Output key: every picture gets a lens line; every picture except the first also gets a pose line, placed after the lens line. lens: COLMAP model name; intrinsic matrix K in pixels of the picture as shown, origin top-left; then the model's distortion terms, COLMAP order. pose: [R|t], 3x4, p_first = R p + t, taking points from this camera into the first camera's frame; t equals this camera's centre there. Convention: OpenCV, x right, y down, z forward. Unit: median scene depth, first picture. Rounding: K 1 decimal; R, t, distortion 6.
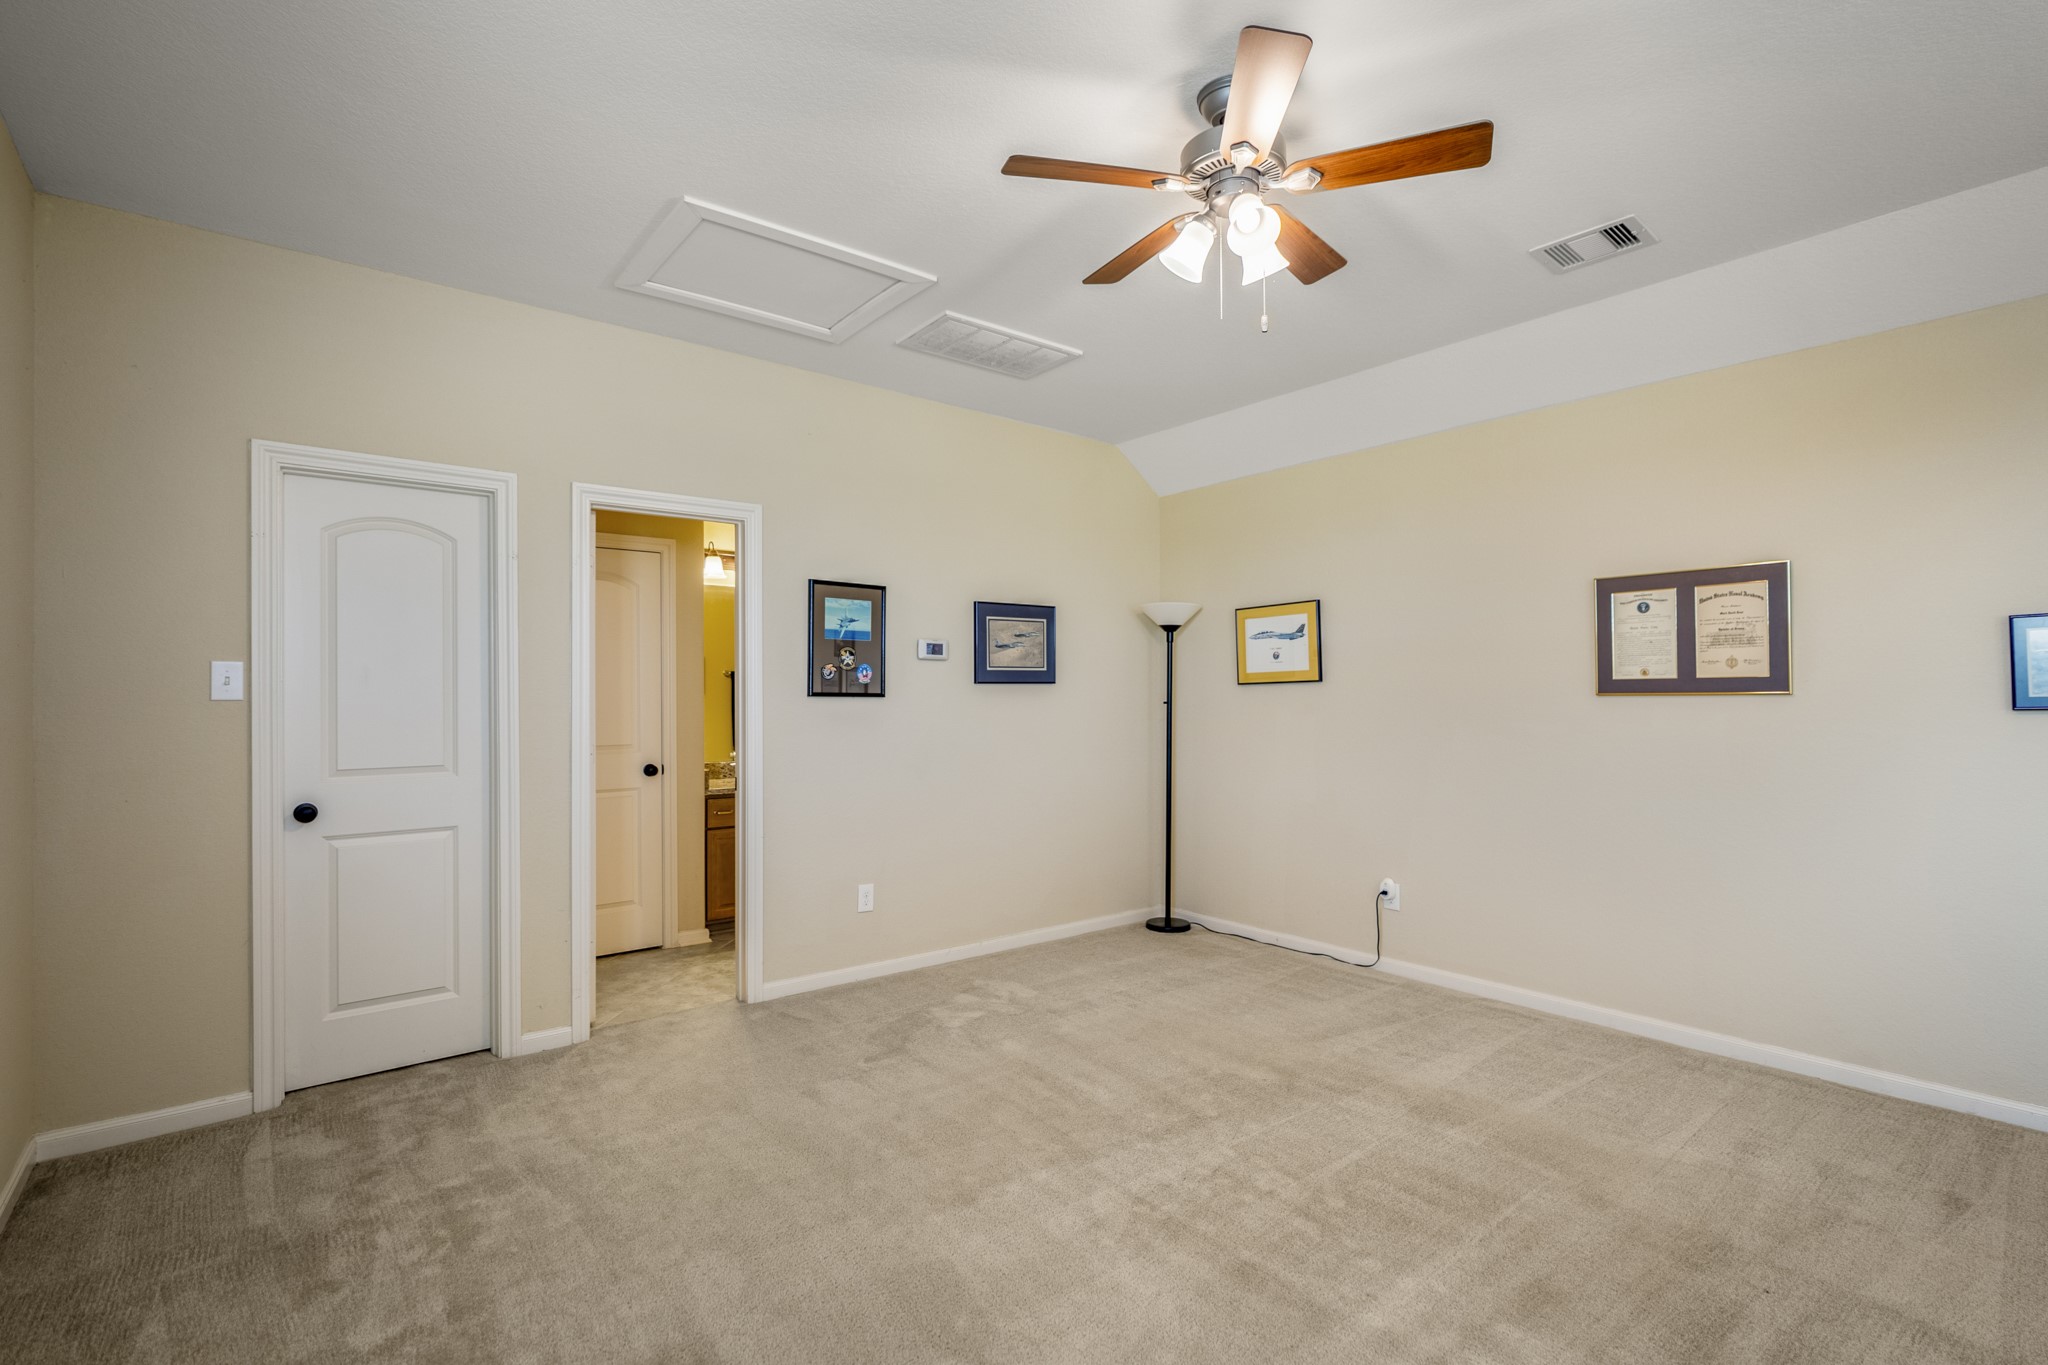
lens RADIAL K [[952.2, 0, 1013.0], [0, 952.2, 680.4], [0, 0, 1]] dist [-0.002380, 0.000420]
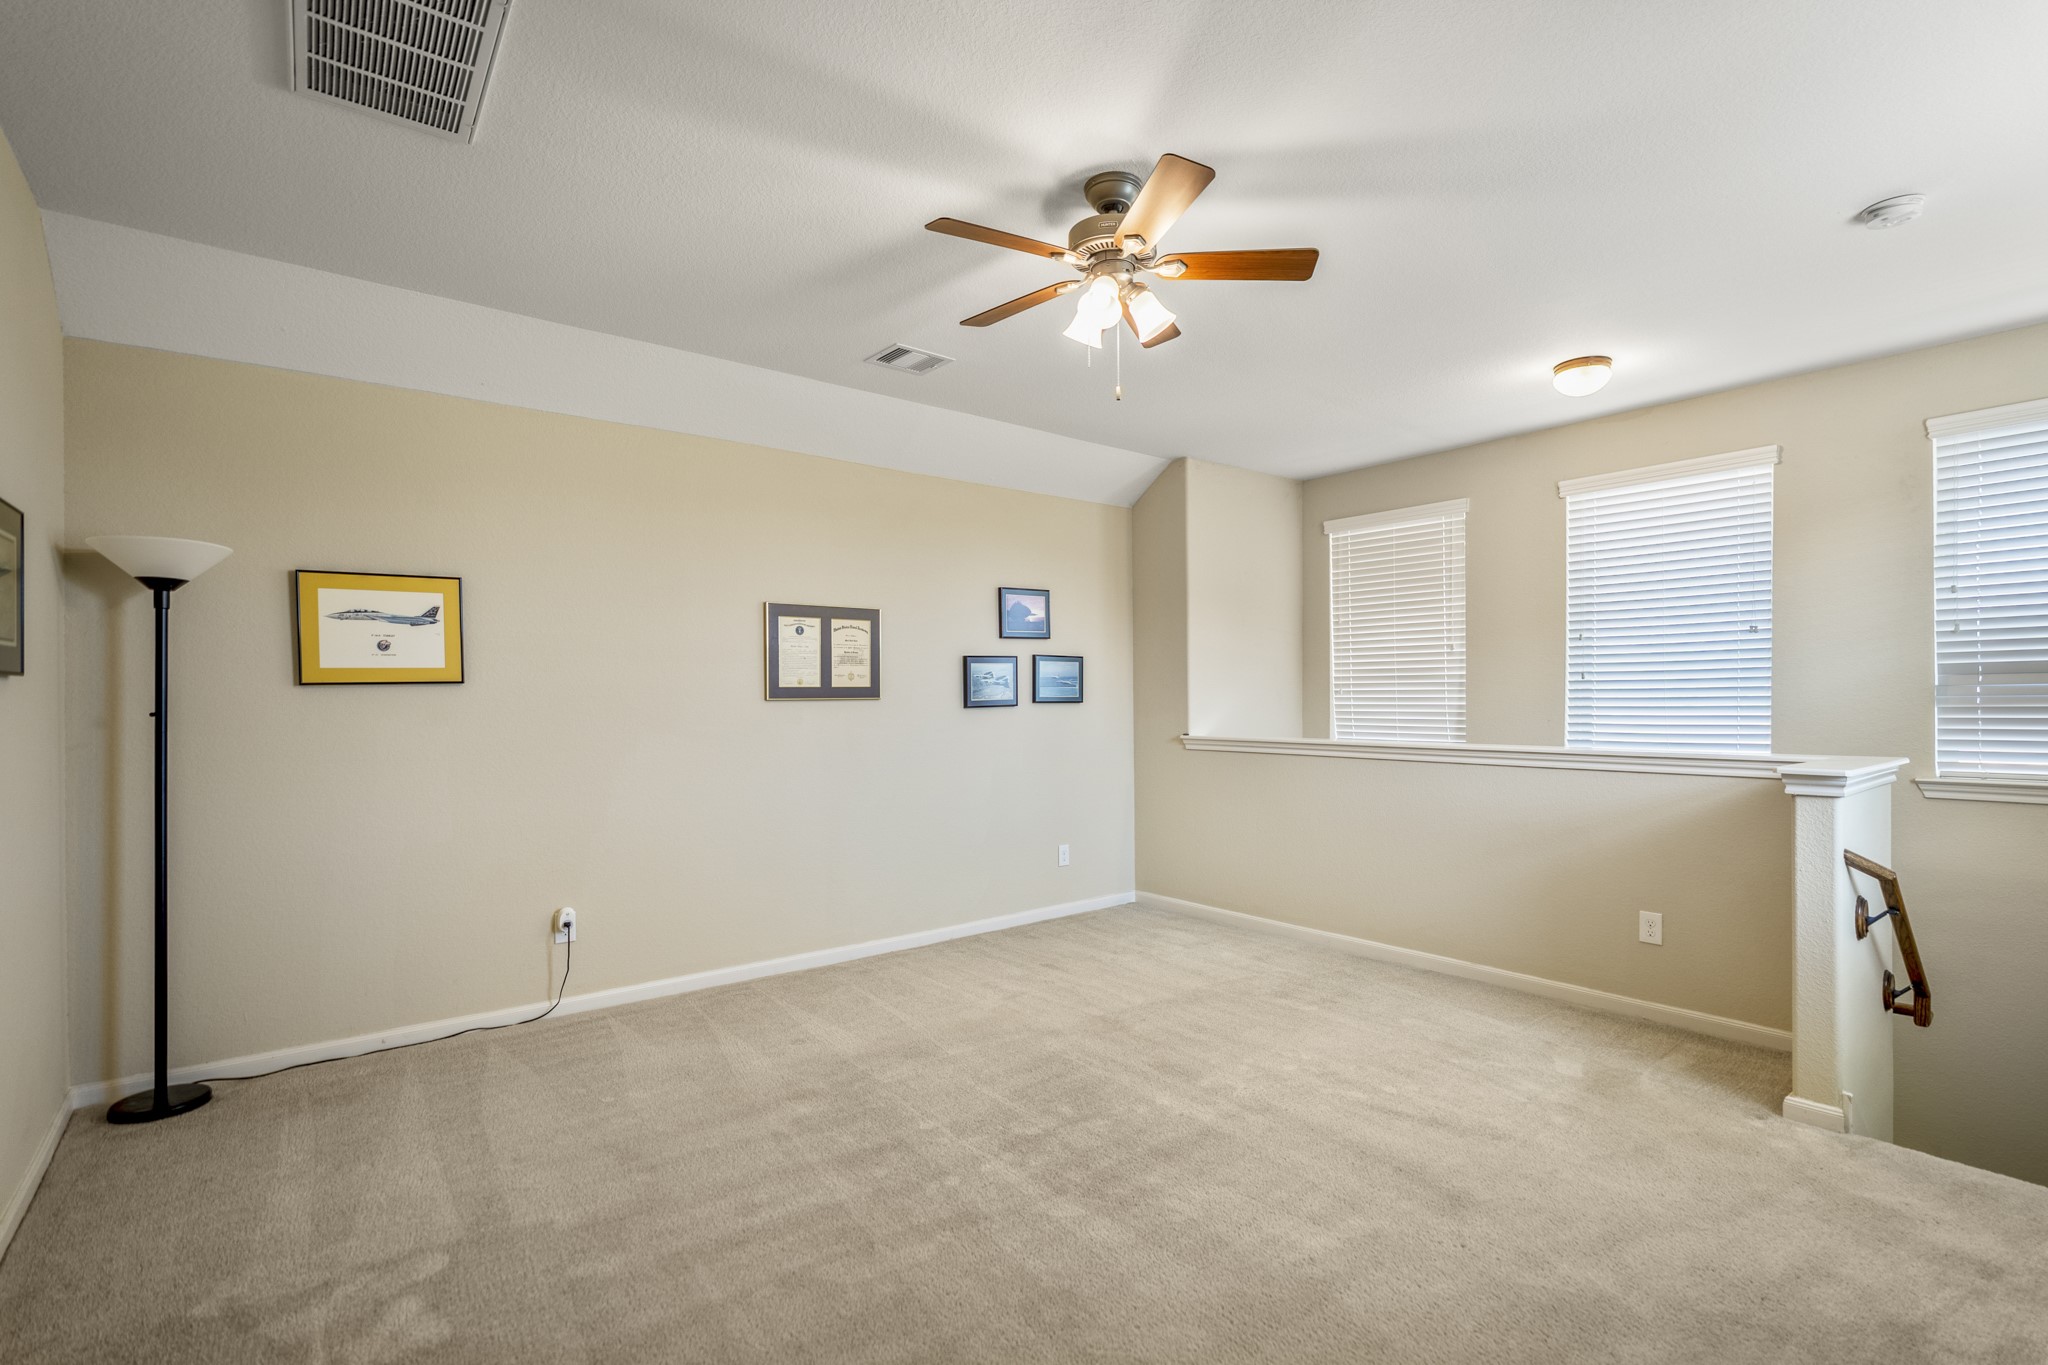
lens RADIAL K [[952.2, 0, 1027.2], [0, 952.2, 701.5], [0, 0, 1]] dist [-0.002380, 0.000420]
pose [[-0.007071, -0.000071, 0.999975, -0.590302], [-0.011823, 0.999930, -0.000013, 0.013743], [-0.999905, -0.011823, -0.007072, 0.695839]]
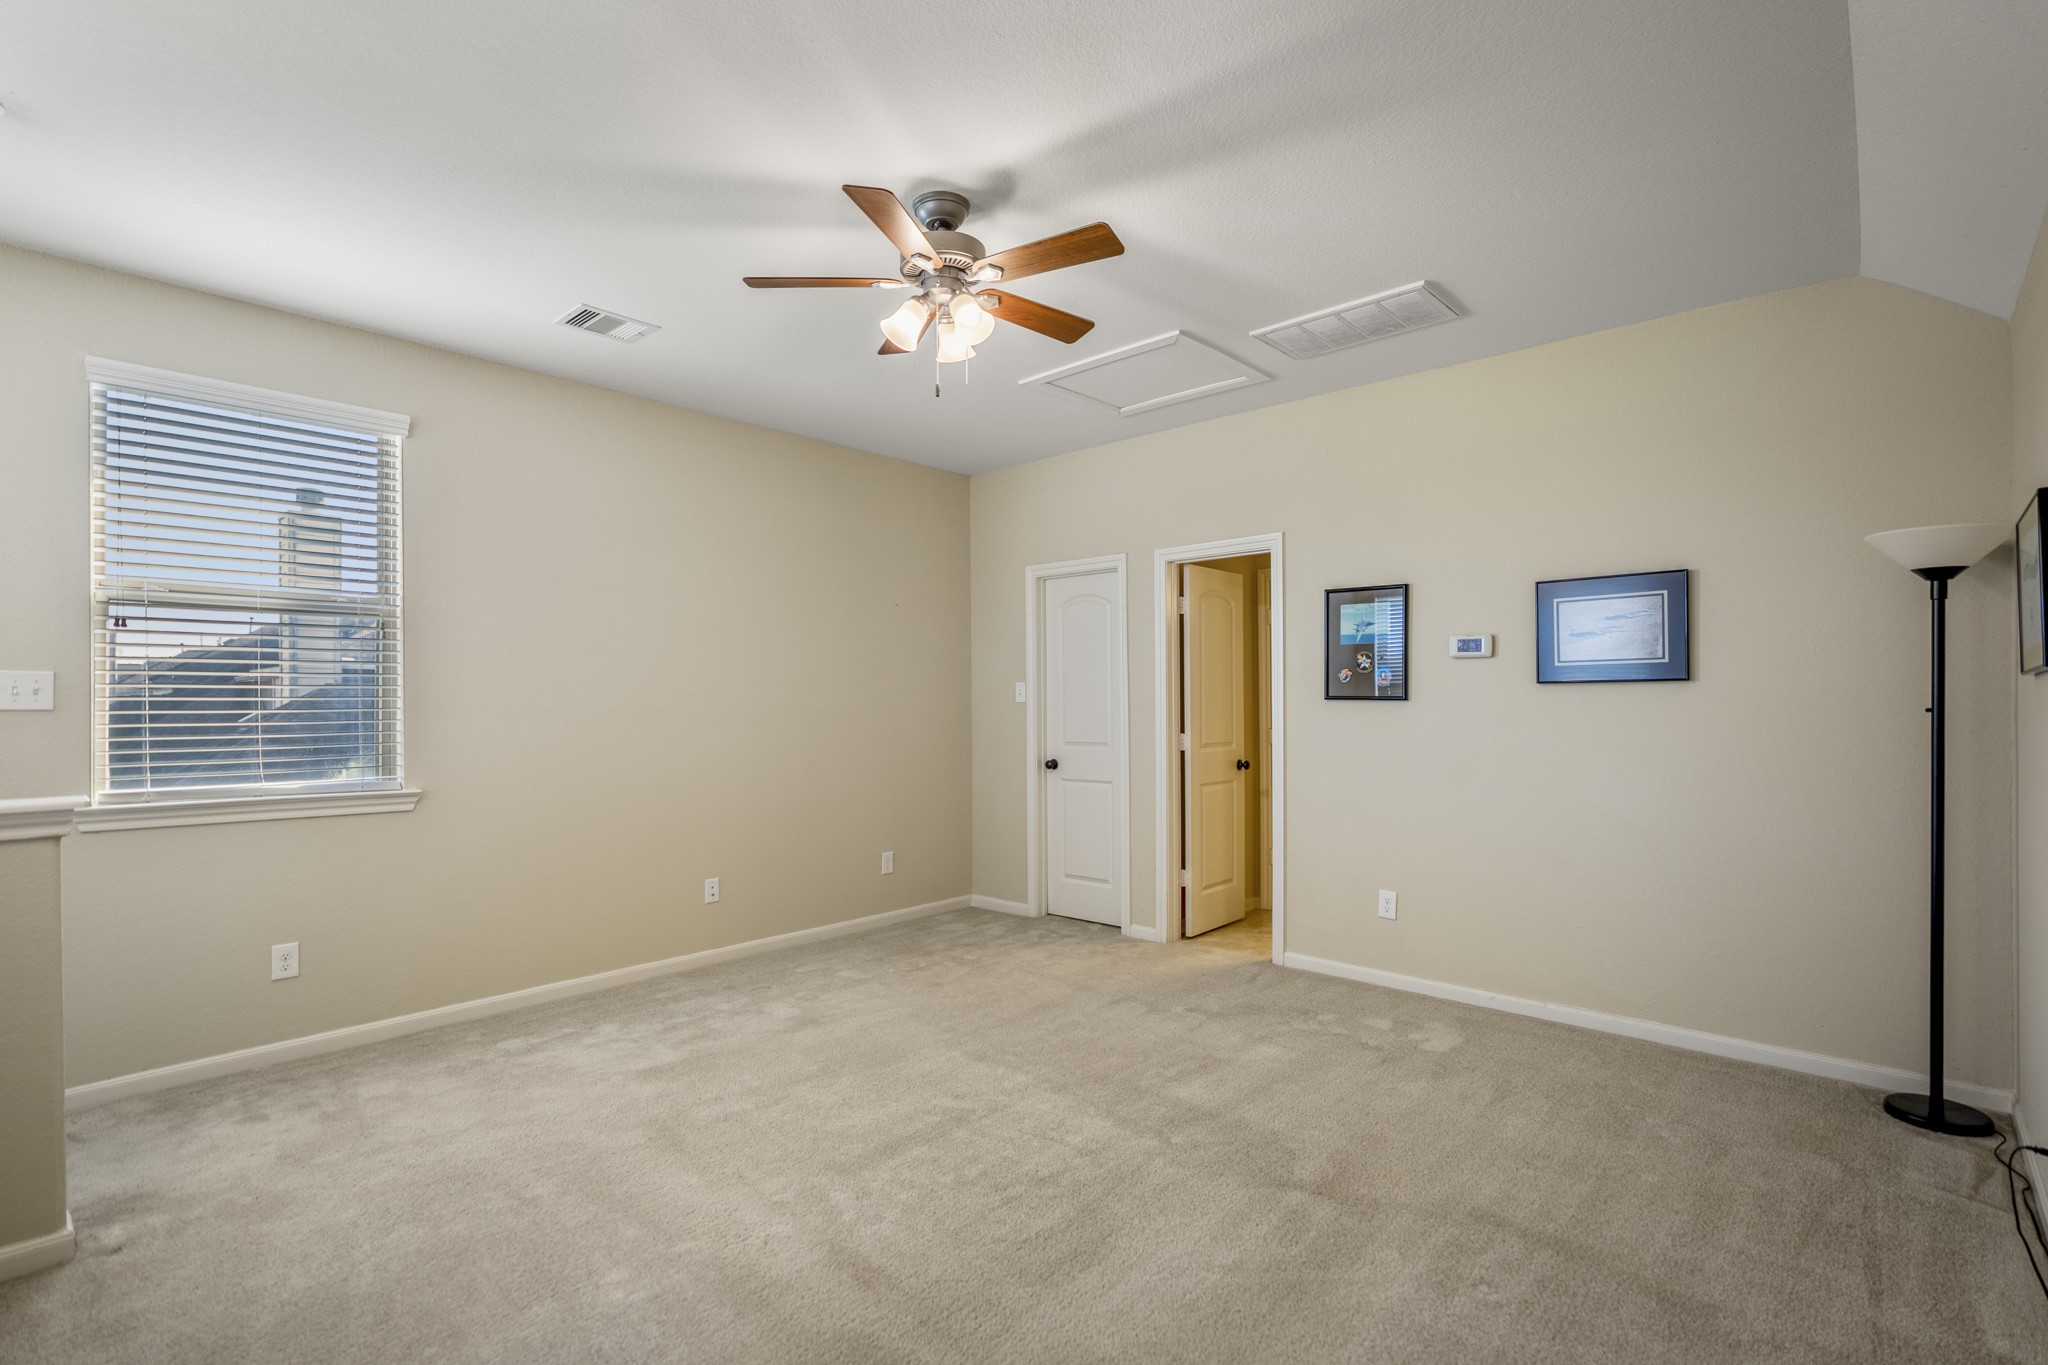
lens RADIAL K [[952.2, 0, 1013.4], [0, 952.2, 692.0], [0, 0, 1]] dist [-0.002380, 0.000420]
pose [[0.145802, -0.006308, -0.989294, 0.902907], [0.022225, 0.999748, -0.003100, 0.004143], [0.989064, -0.021535, 0.145905, 0.567076]]
